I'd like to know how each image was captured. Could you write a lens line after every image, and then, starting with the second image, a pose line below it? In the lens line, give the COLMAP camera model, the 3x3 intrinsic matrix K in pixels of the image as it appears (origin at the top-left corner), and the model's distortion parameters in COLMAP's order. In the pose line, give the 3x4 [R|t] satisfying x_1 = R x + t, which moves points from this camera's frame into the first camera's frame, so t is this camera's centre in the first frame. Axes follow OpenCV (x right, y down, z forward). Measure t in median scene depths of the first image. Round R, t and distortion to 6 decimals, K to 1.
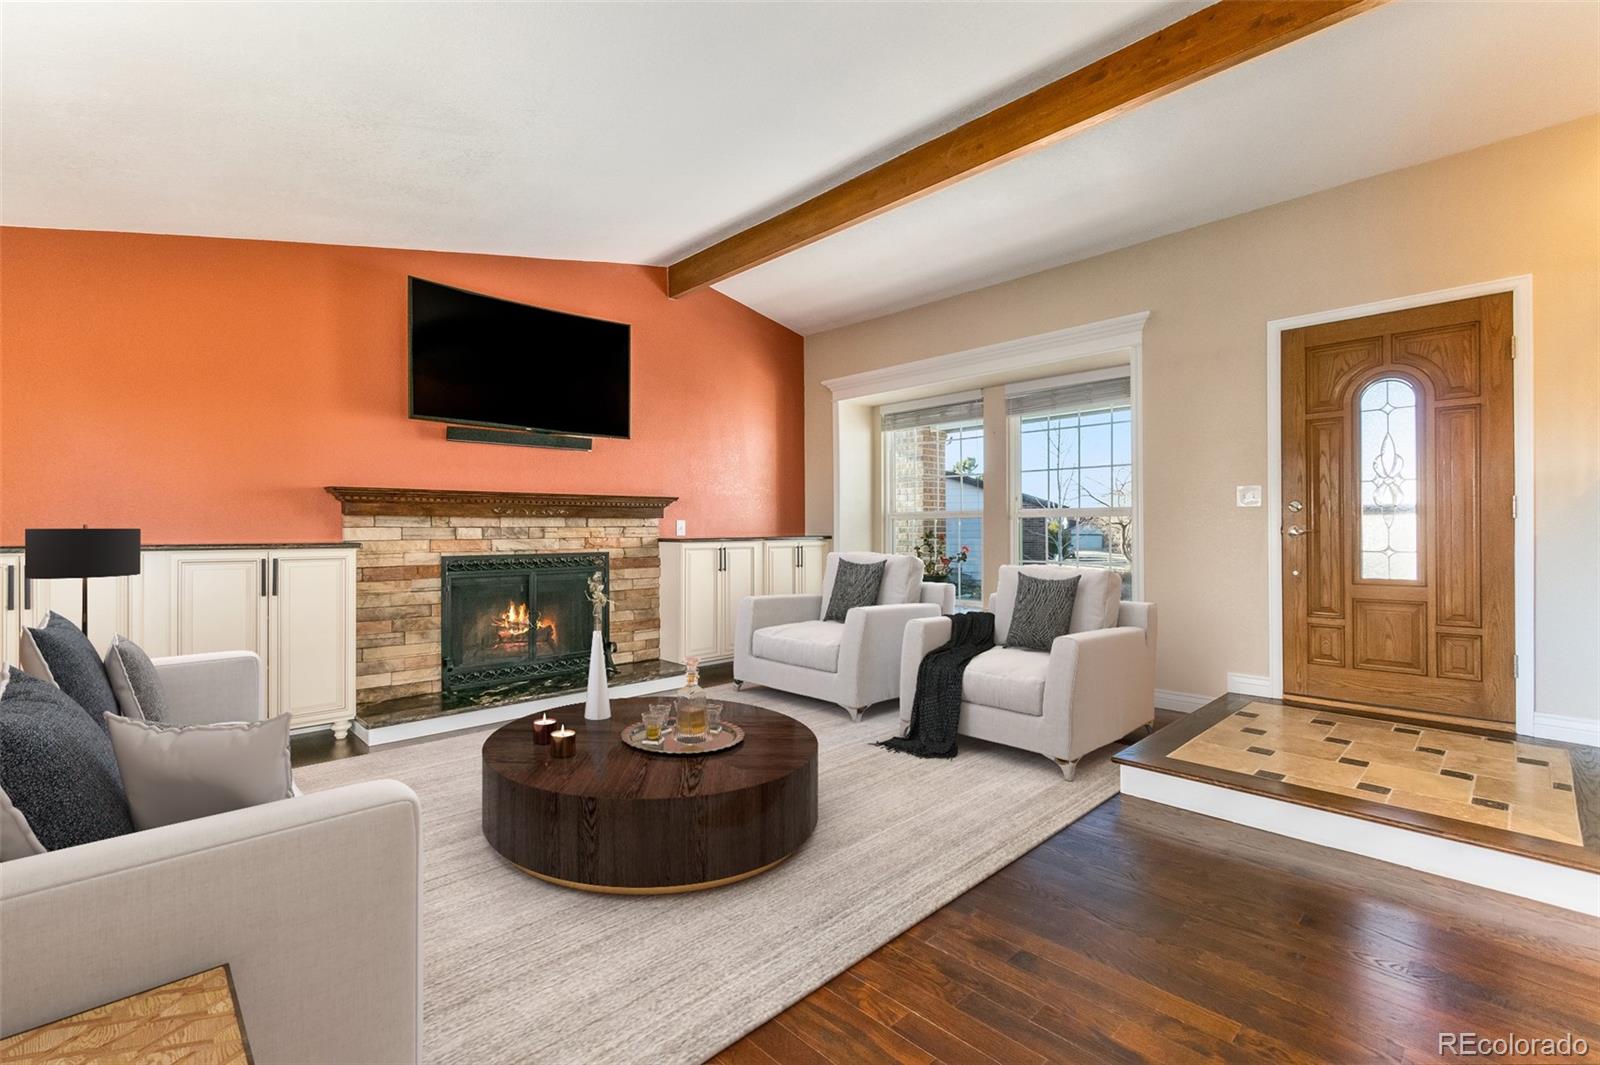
lens RADIAL K [[709.5, 0, 812.9], [0, 709.5, 527.9], [0, 0, 1]] dist [0.004111, -0.000984]
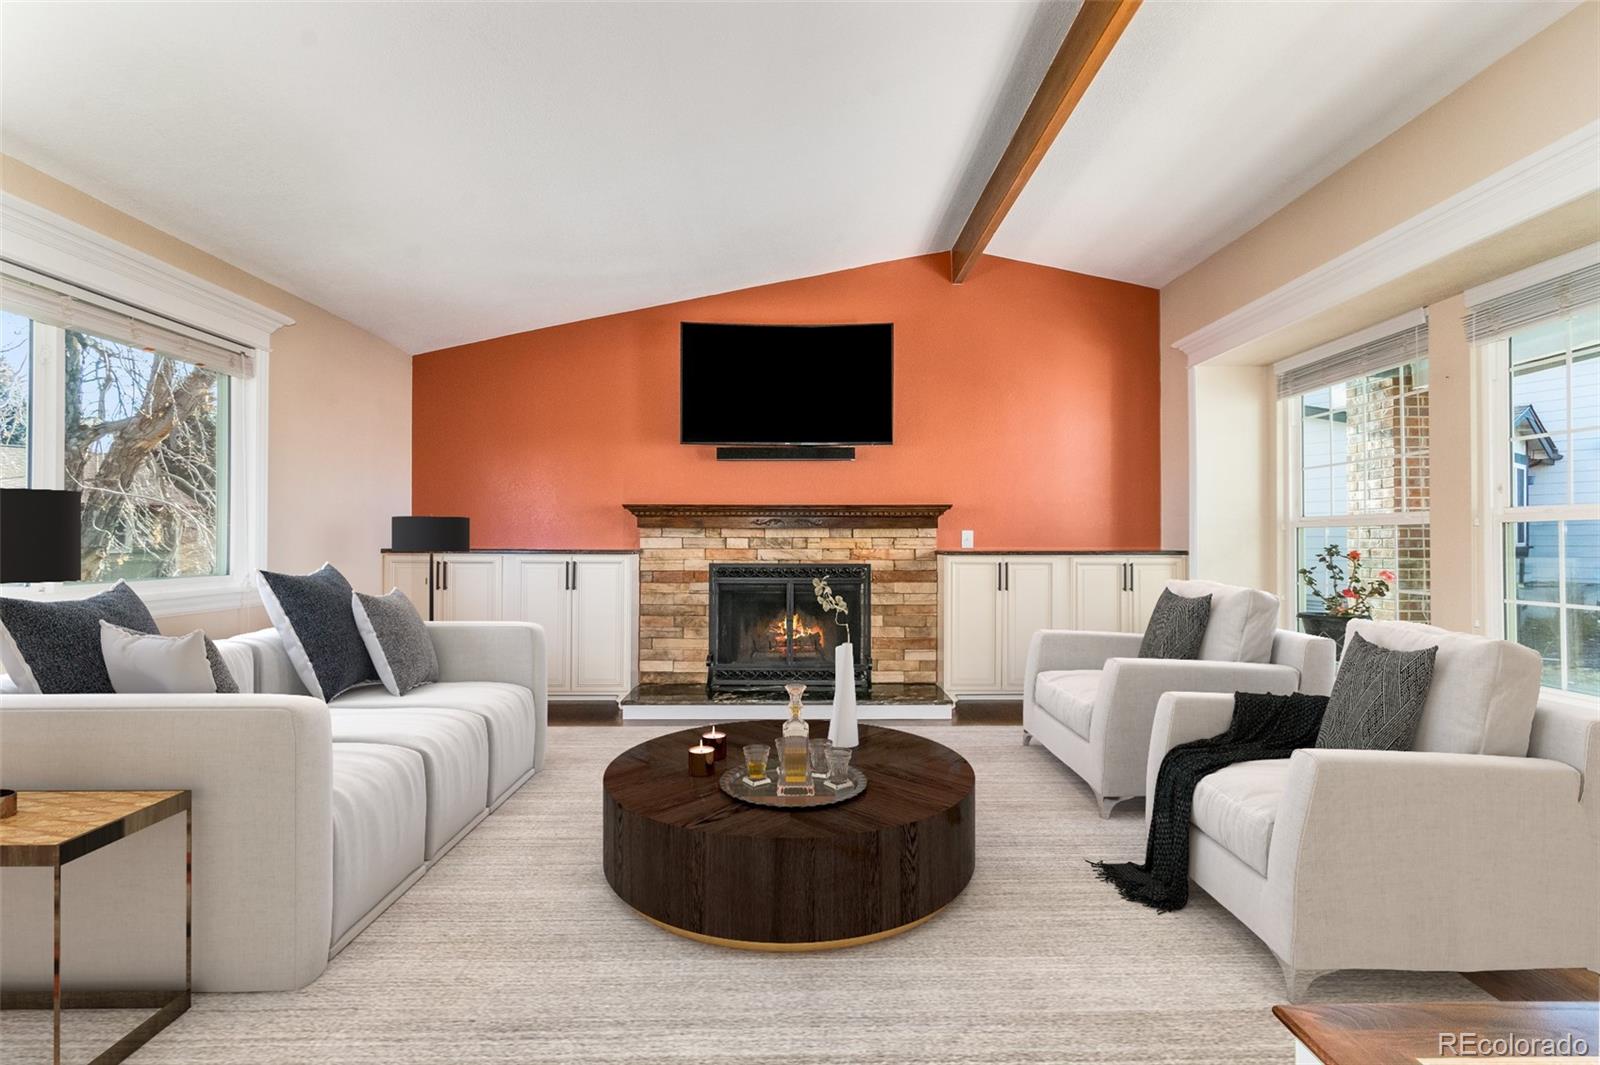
lens RADIAL K [[709.5, 0, 805.8], [0, 709.5, 531.4], [0, 0, 1]] dist [0.004111, -0.000984]
pose [[0.726242, -0.003217, -0.687432, 0.331706], [-0.003905, 0.999954, -0.008805, -0.001311], [0.687428, 0.009079, 0.726196, 0.262822]]
